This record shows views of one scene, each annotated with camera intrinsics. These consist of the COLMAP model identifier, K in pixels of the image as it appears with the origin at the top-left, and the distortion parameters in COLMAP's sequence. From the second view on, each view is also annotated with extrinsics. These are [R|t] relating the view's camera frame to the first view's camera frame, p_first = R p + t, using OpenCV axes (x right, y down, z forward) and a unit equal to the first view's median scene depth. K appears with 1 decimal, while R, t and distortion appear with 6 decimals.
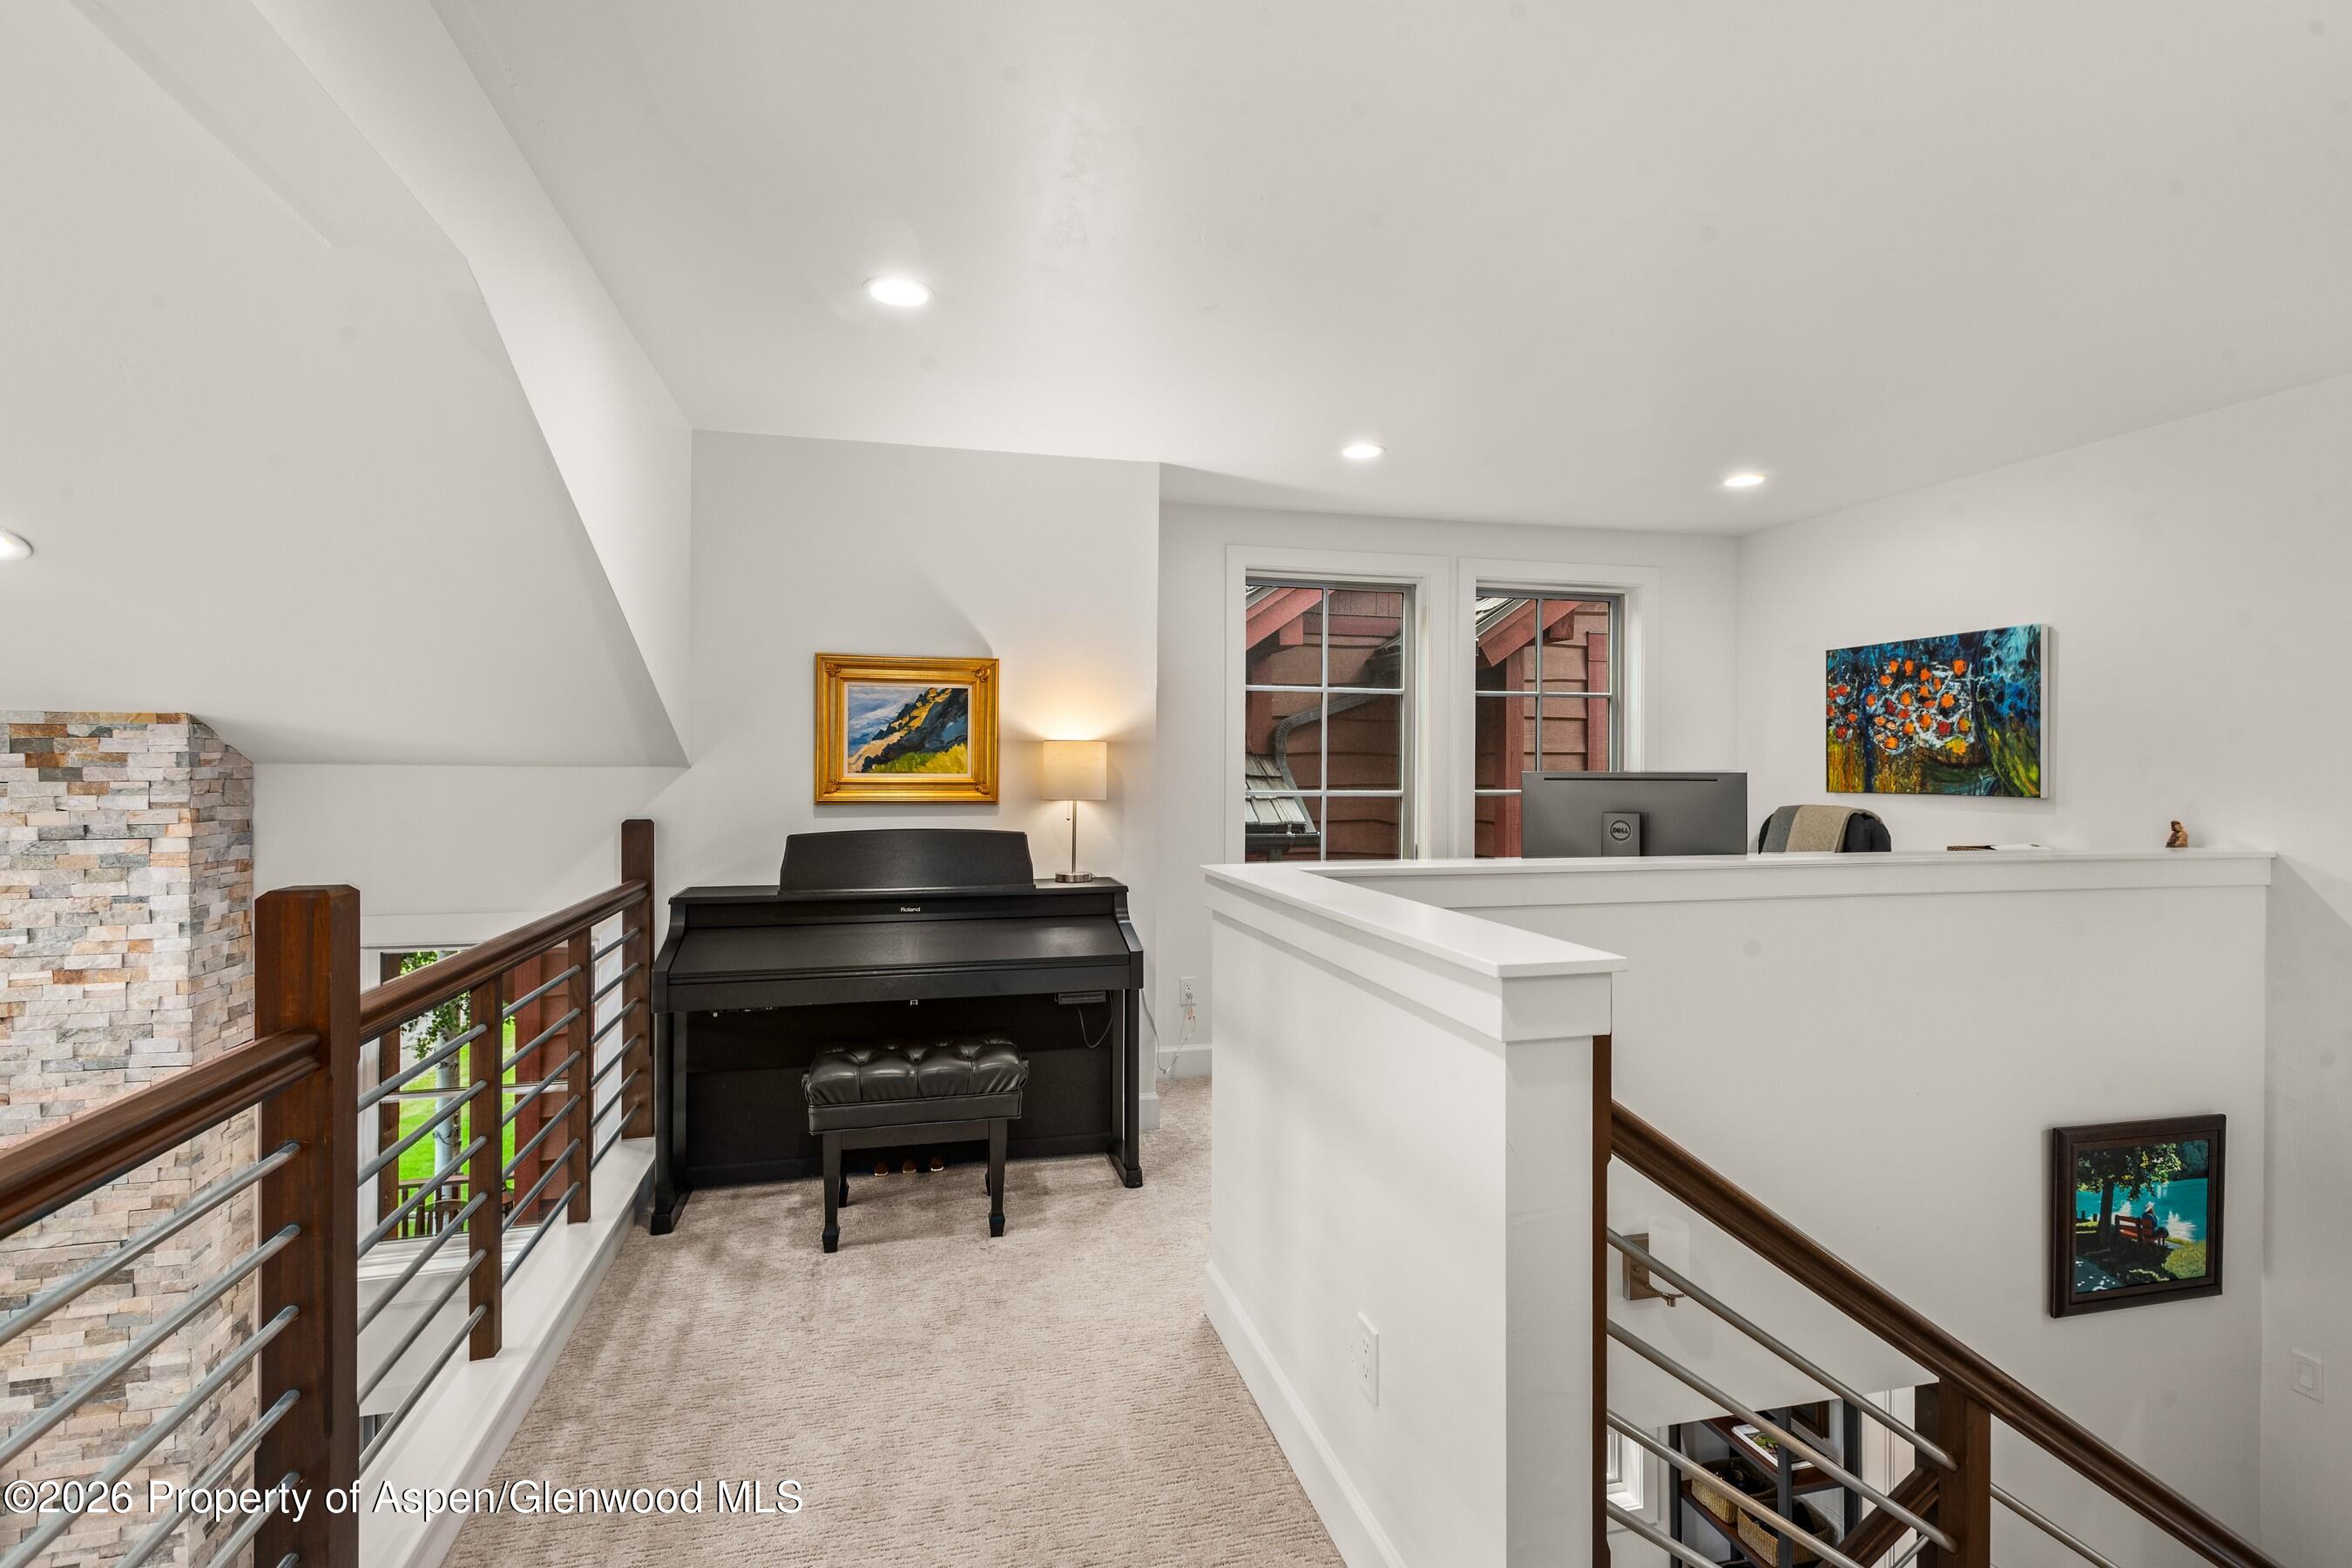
lens RADIAL K [[1093.8, 0, 1159.5], [0, 1093.8, 761.0], [0, 0, 1]] dist [0.018895, -0.004823]
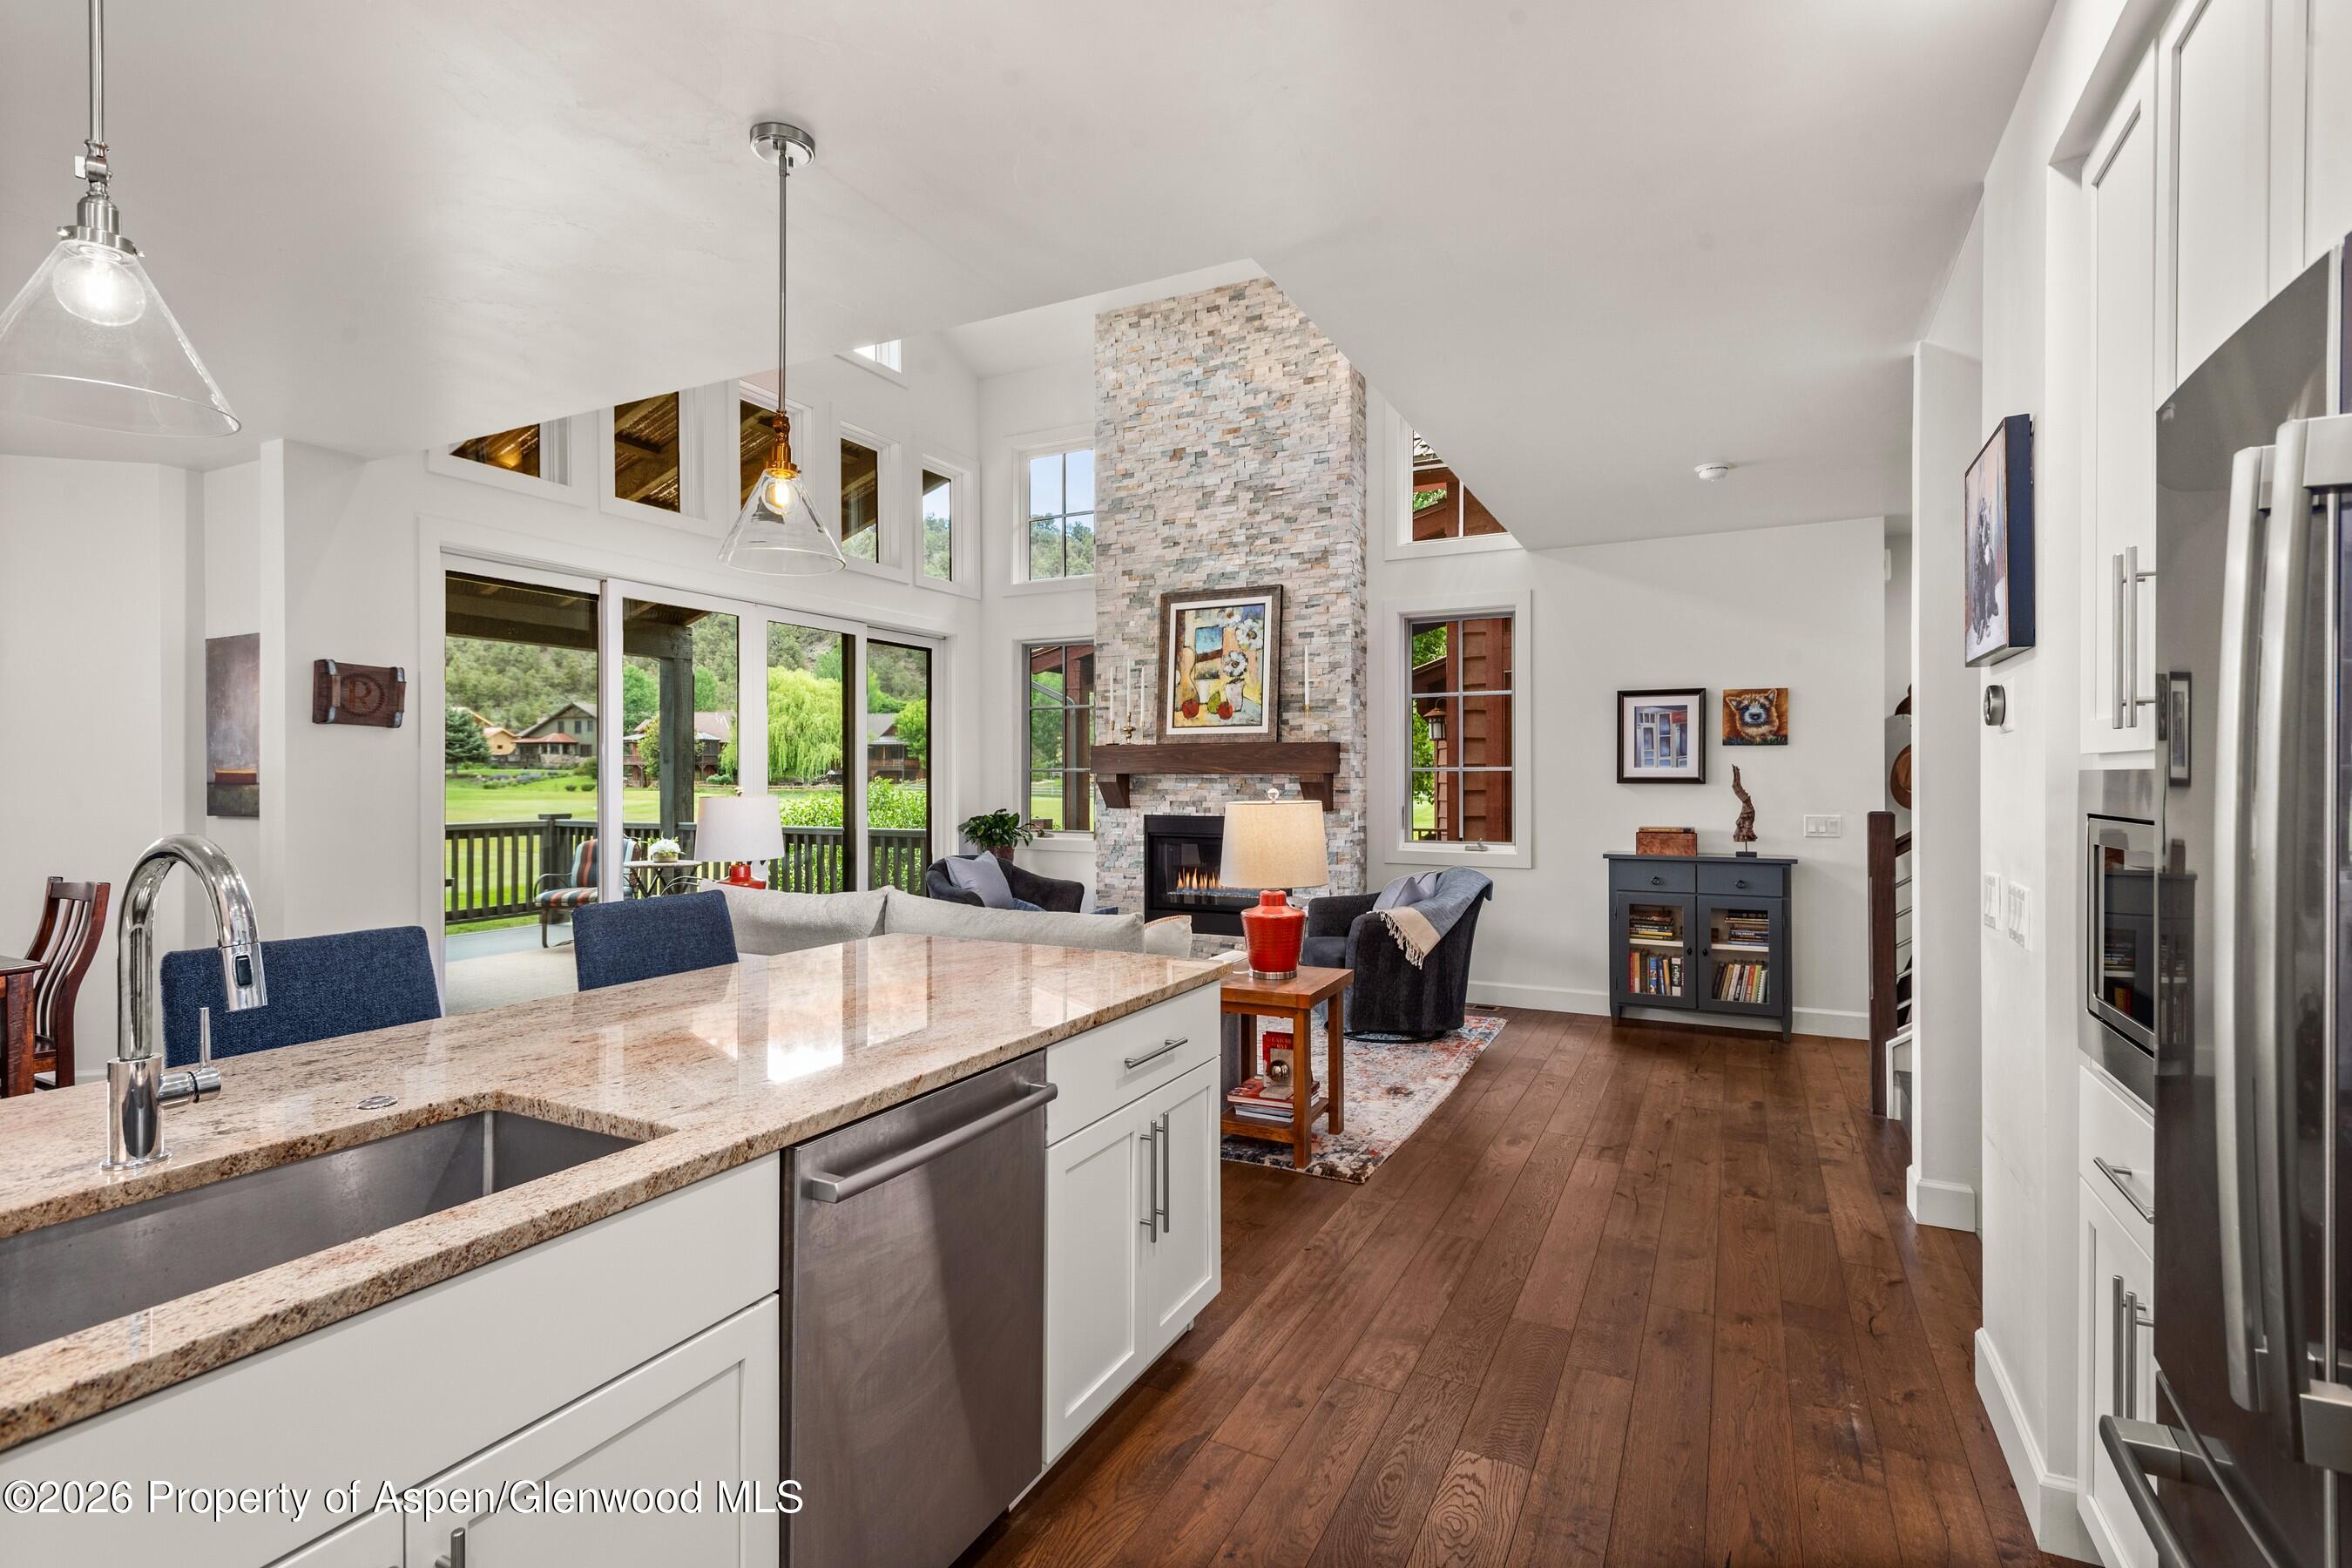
lens RADIAL K [[1093.8, 0, 1179.9], [0, 1093.8, 775.6], [0, 0, 1]] dist [0.018895, -0.004823]
pose [[0.749260, -0.004501, -0.662260, 0.337703], [0.000144, 0.999978, -0.006633, 1.035501], [0.662276, 0.004875, 0.749244, -0.902411]]
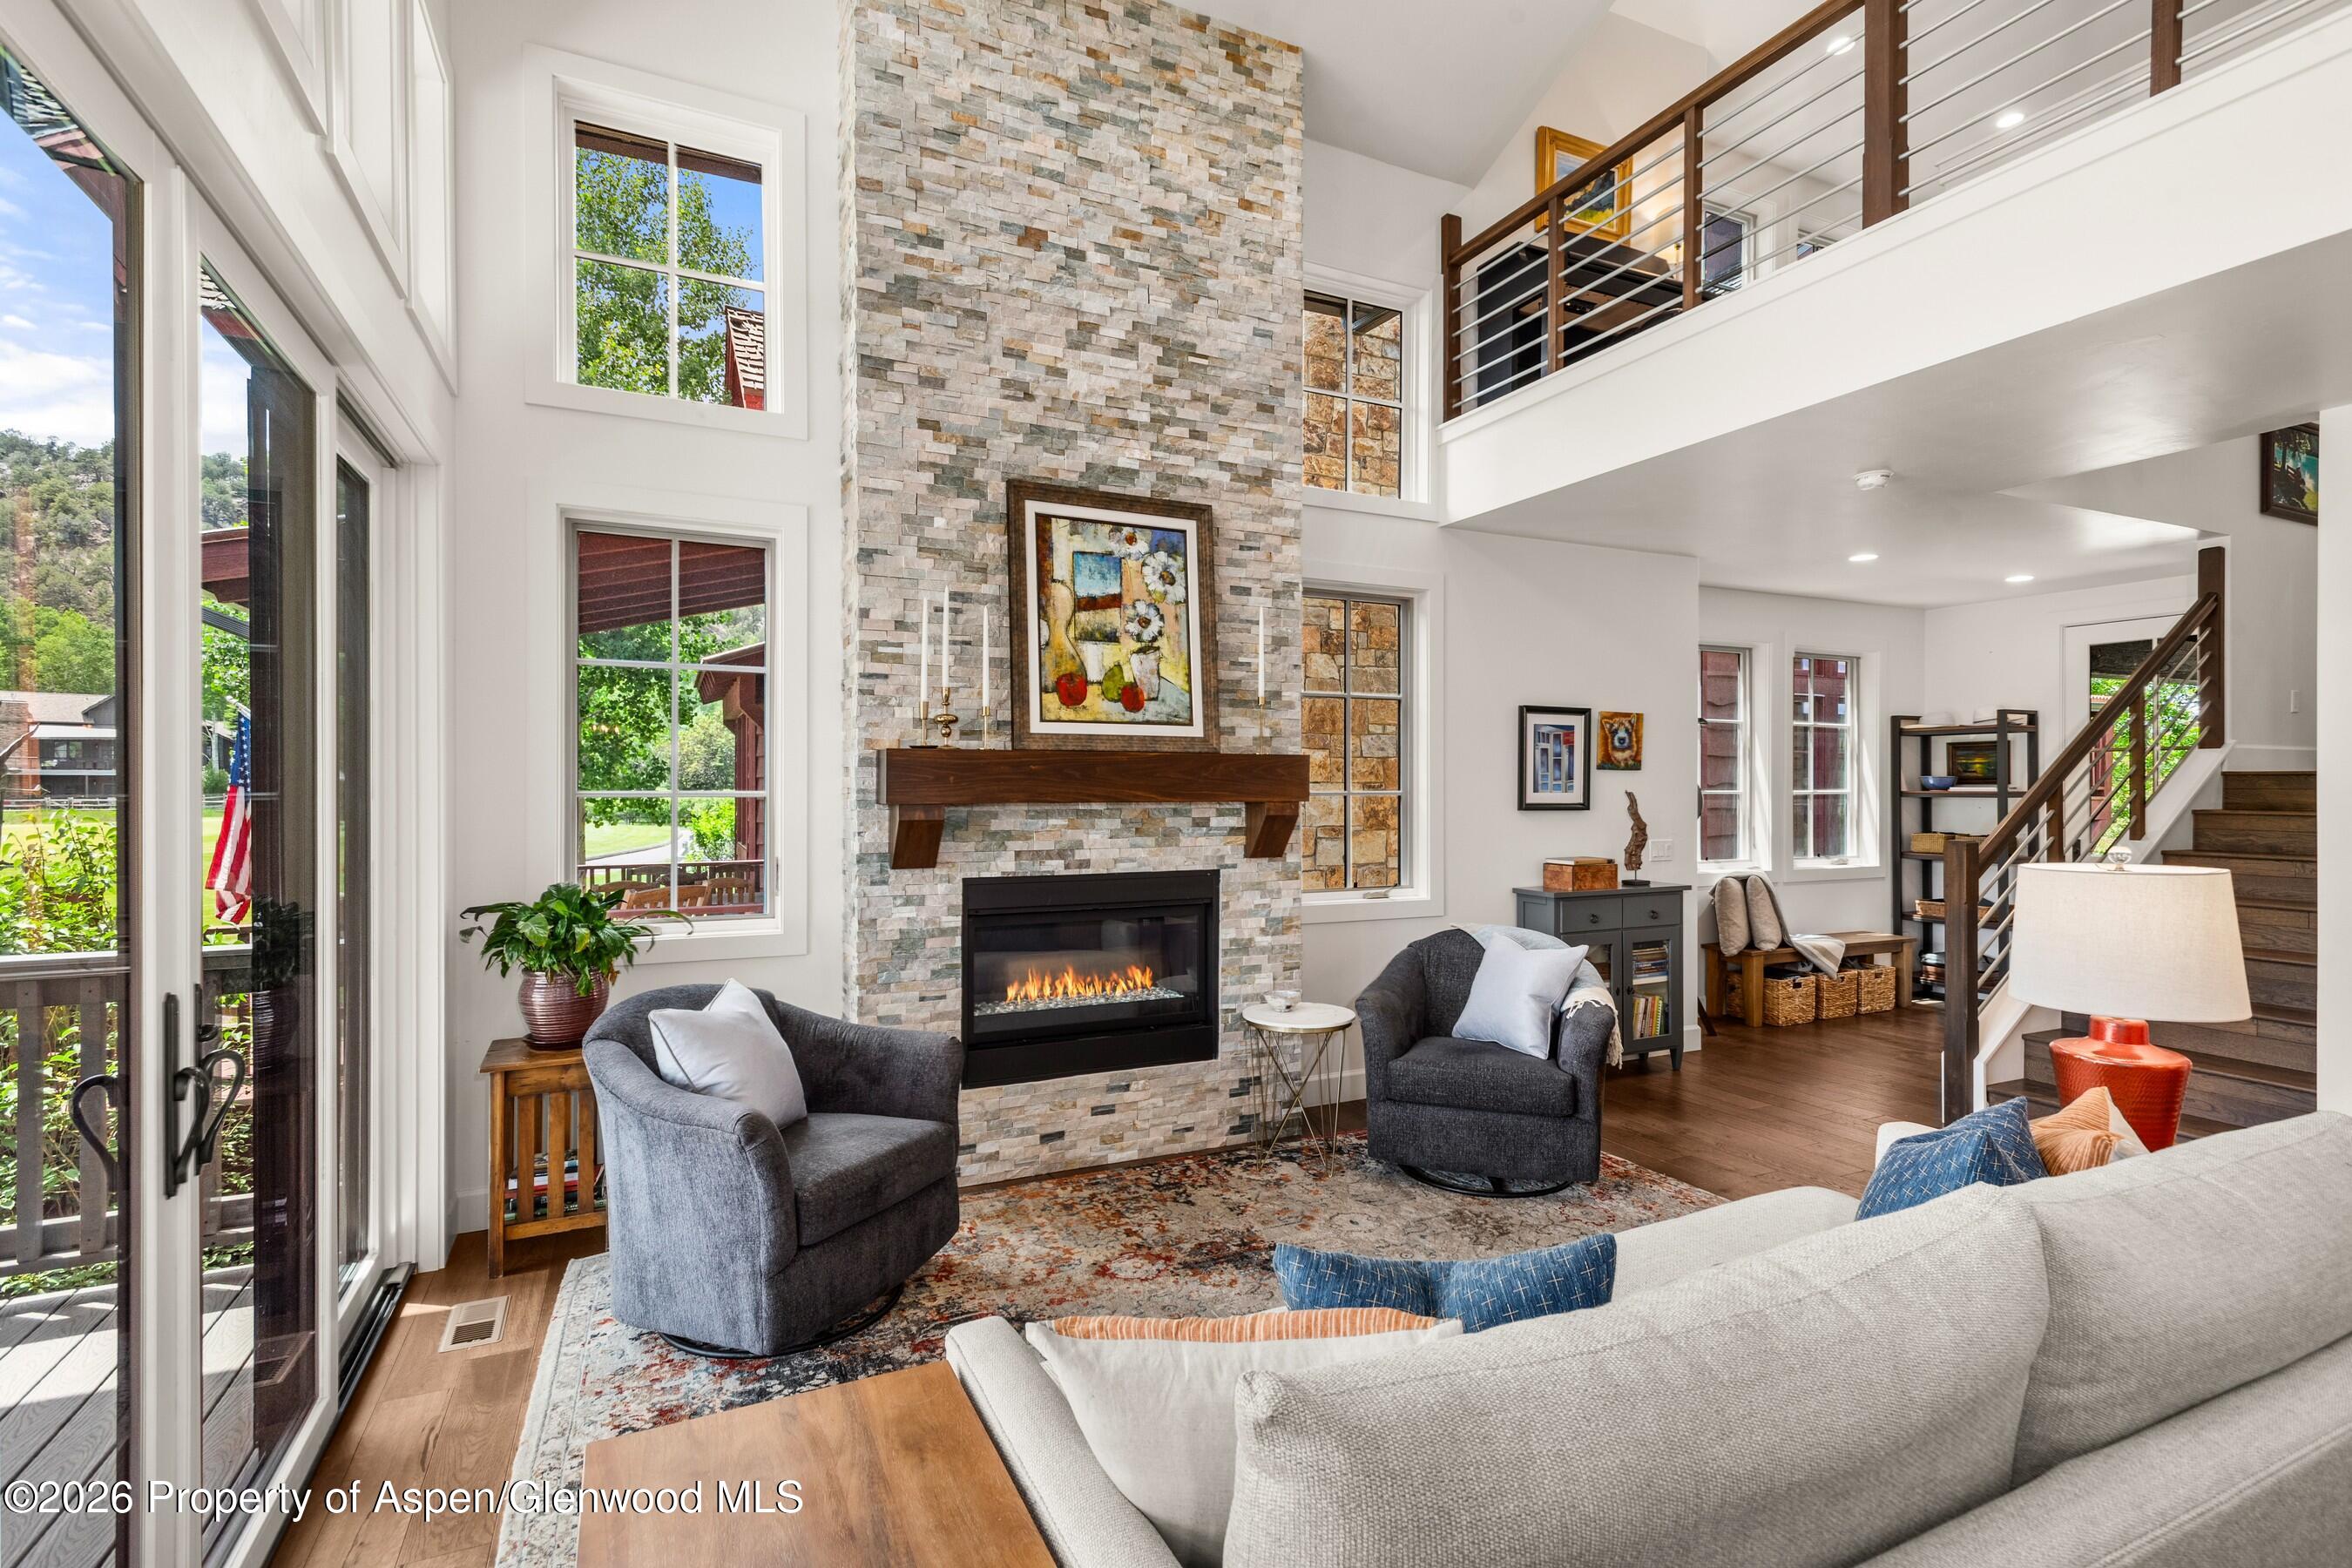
lens RADIAL K [[1093.8, 0, 1175.5], [0, 1093.8, 785.3], [0, 0, 1]] dist [0.018895, -0.004823]
pose [[0.981860, -0.001557, 0.189601, -1.361207], [0.002155, 0.999993, -0.002949, 0.998010], [-0.189596, 0.003304, 0.981857, -0.472954]]
